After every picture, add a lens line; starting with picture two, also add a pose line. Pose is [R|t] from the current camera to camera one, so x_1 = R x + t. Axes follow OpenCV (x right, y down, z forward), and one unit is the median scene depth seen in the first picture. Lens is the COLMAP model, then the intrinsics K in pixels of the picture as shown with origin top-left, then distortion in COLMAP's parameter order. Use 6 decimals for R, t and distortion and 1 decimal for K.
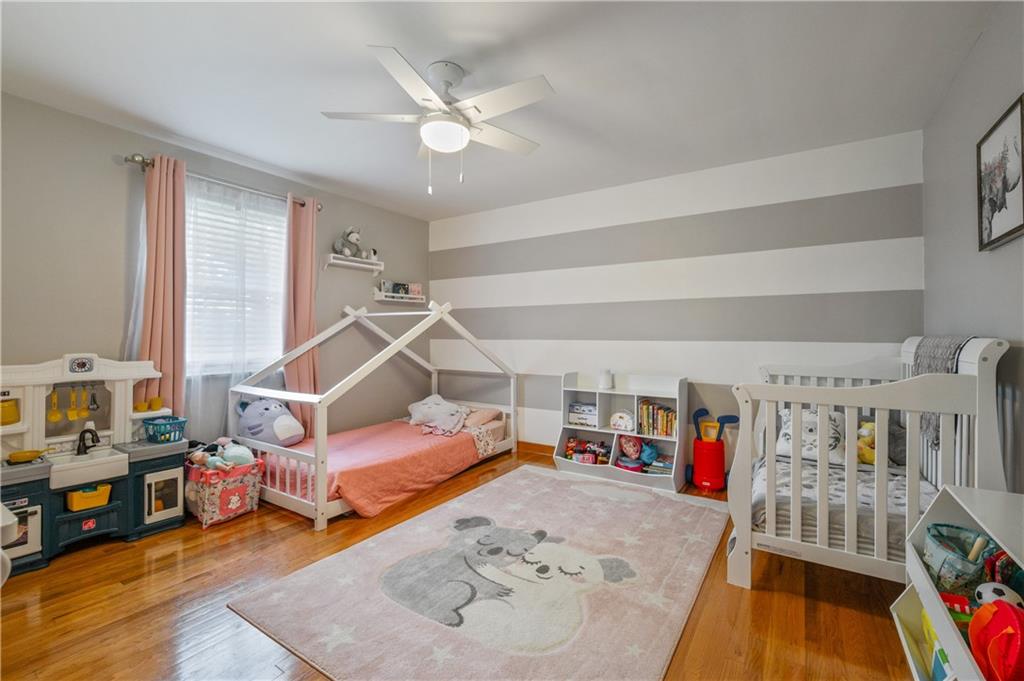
lens RADIAL K [[439.1, 0, 512.0], [0, 439.1, 340.5], [0, 0, 1]] dist [0.000119, 0.000032]
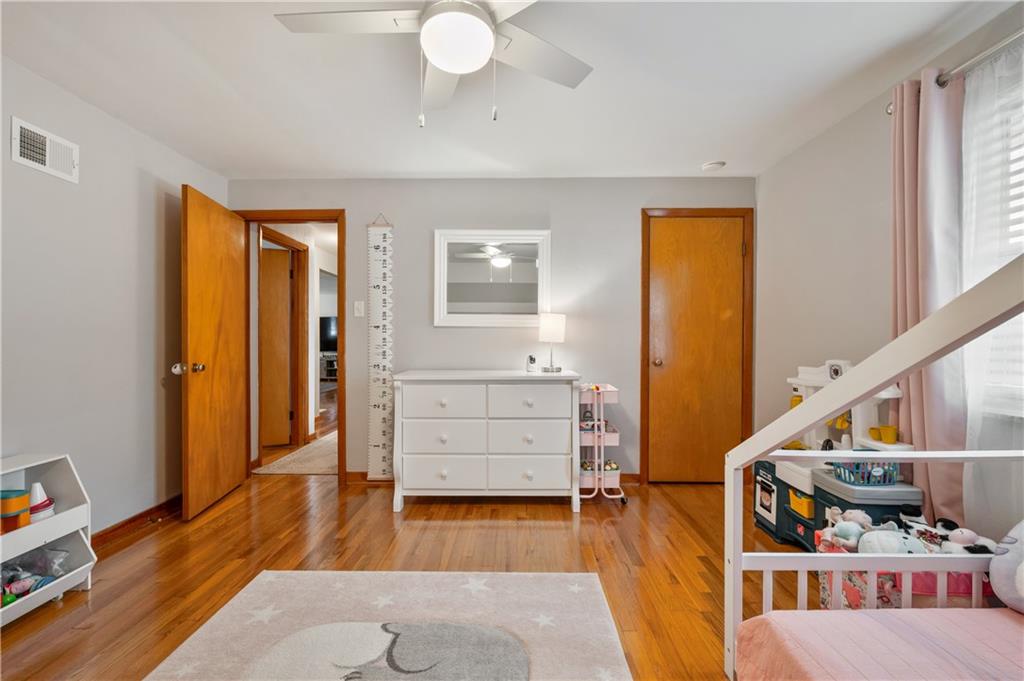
lens RADIAL K [[439.1, 0, 512.0], [0, 439.1, 340.5], [0, 0, 1]] dist [0.000119, 0.000032]
pose [[-0.840785, -0.001325, -0.541368, 0.142560], [-0.007021, 0.999940, 0.008457, -0.017442], [0.541324, 0.010911, -0.840743, 1.568705]]
